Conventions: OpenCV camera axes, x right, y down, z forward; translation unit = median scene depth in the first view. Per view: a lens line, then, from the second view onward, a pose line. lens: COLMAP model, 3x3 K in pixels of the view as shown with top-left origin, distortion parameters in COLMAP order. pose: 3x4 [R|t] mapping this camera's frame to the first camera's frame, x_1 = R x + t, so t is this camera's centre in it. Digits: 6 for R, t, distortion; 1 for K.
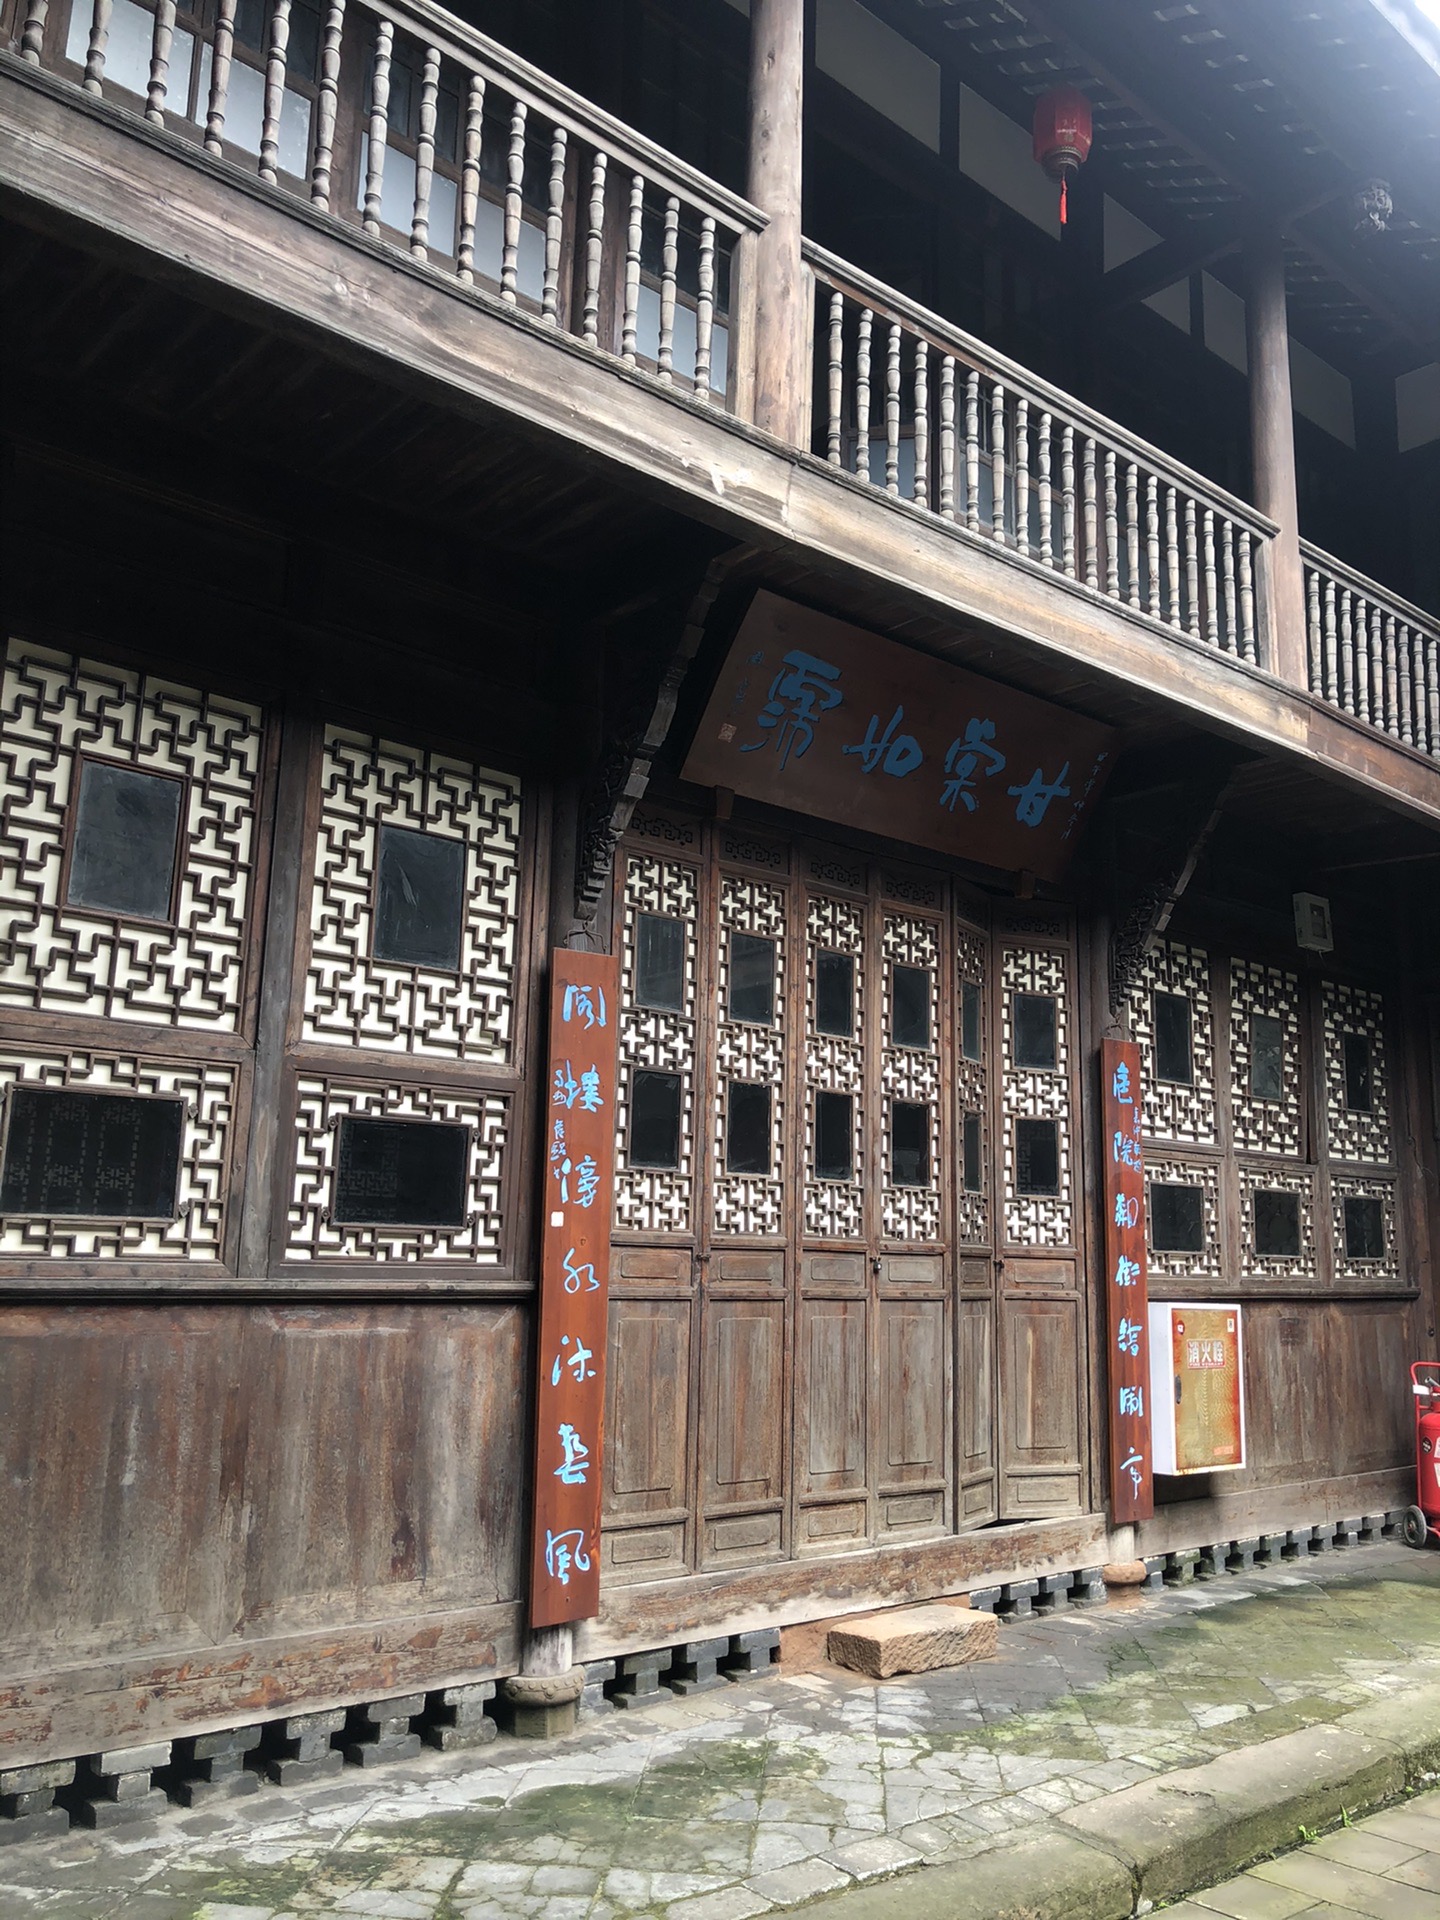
lens RADIAL K [[1580.0, 0, 756.5], [0, 1580.0, 962.8], [0, 0, 1]] dist [0.034083, -0.068783]
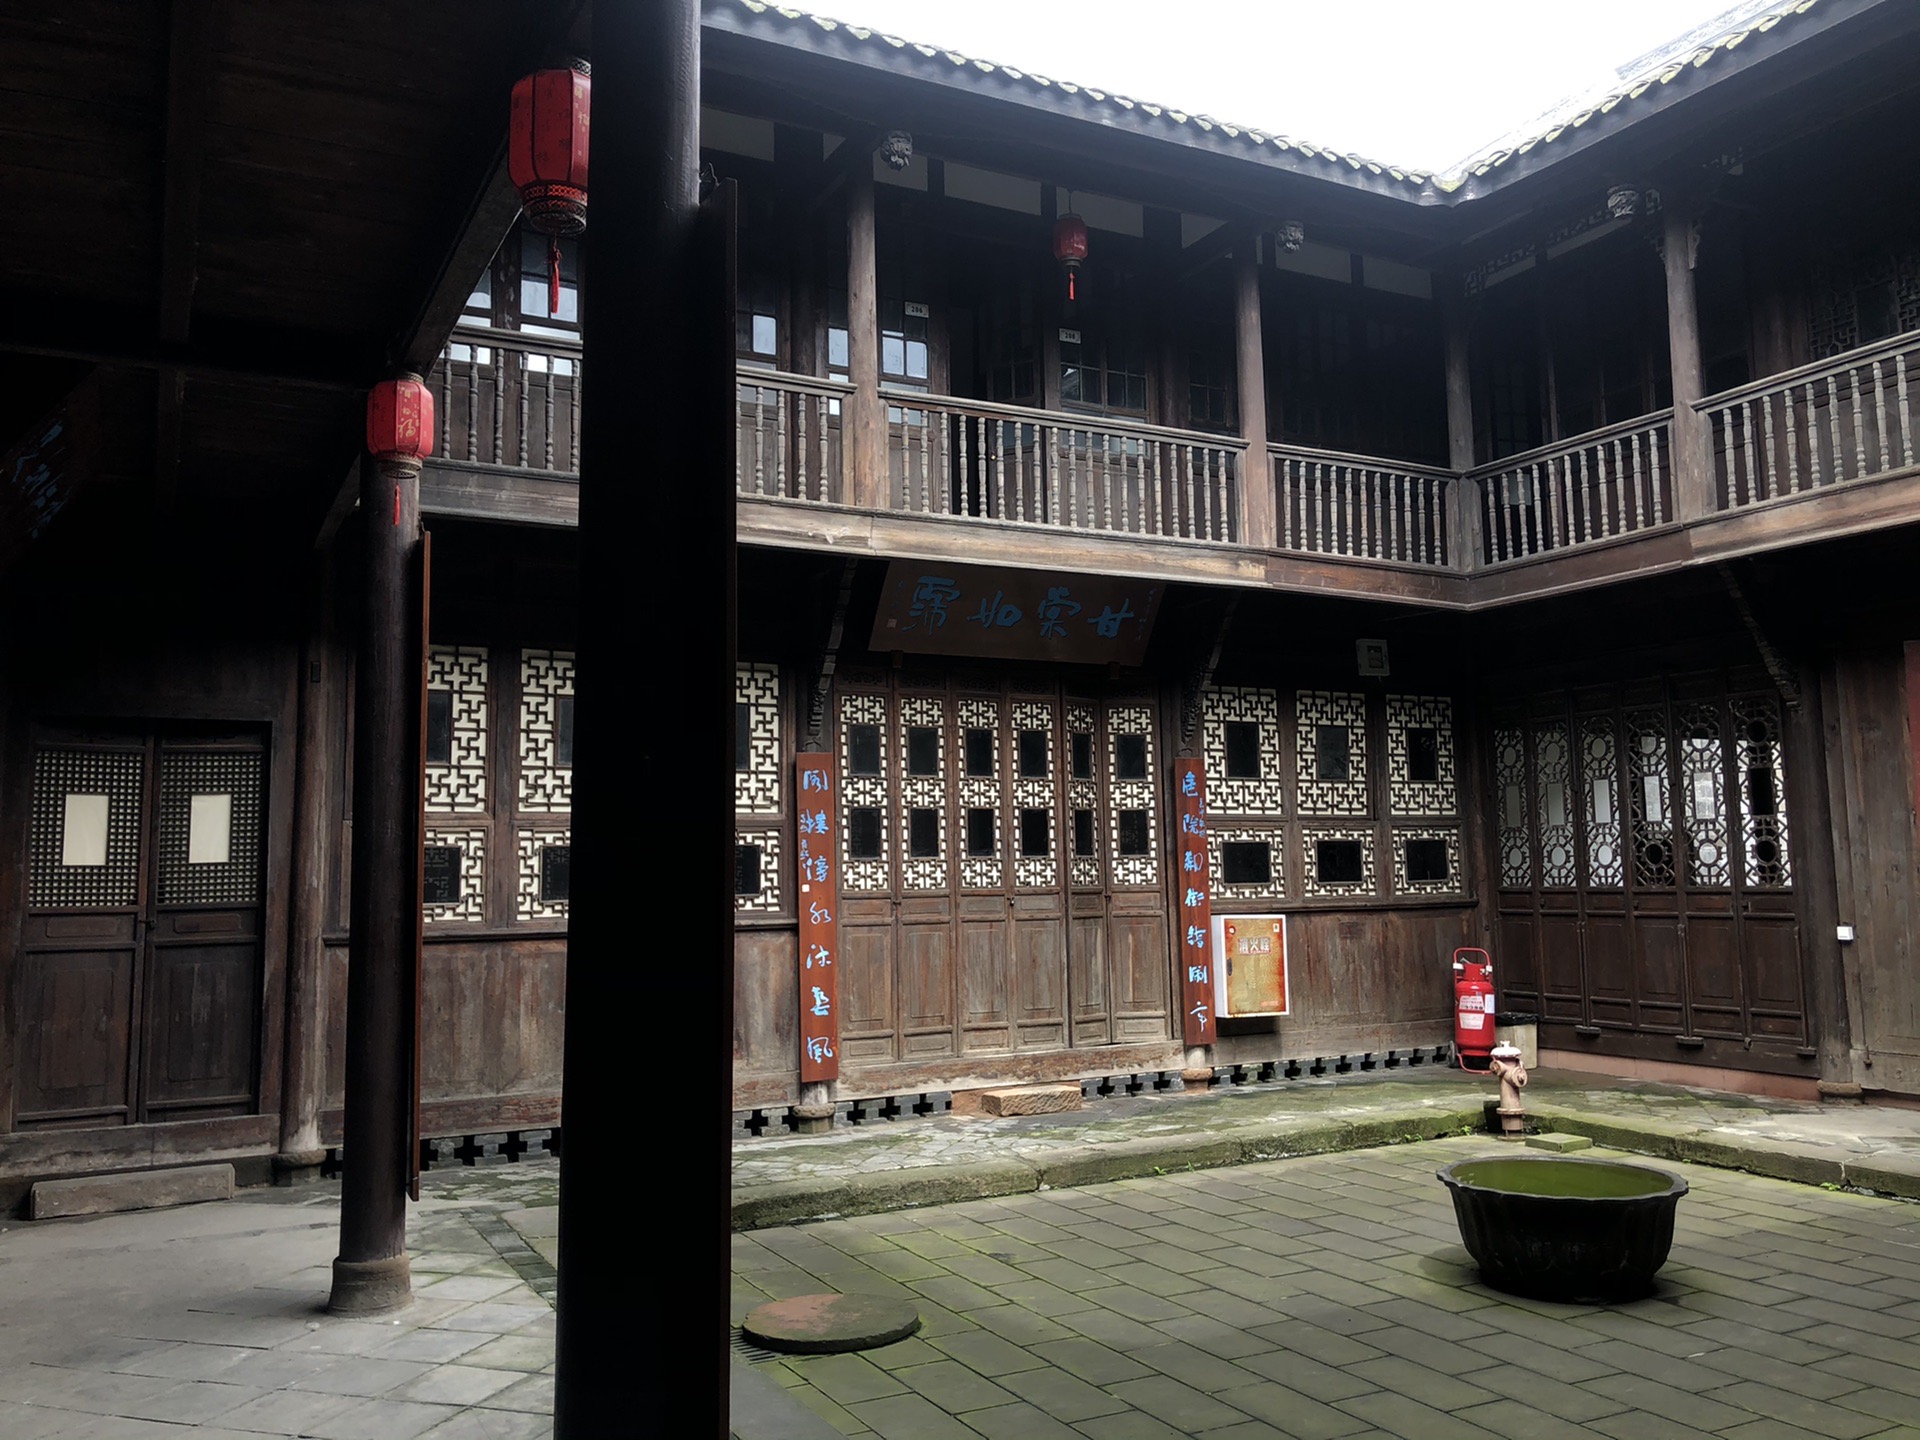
lens RADIAL K [[1565.1, 0, 992.8], [0, 1565.1, 721.9], [0, 0, 1]] dist [0.172265, -0.610641]
pose [[0.975390, -0.063921, -0.211019, 0.525298], [0.080752, 0.994121, 0.072124, -0.168934], [0.205168, -0.087389, 0.974818, -0.861118]]
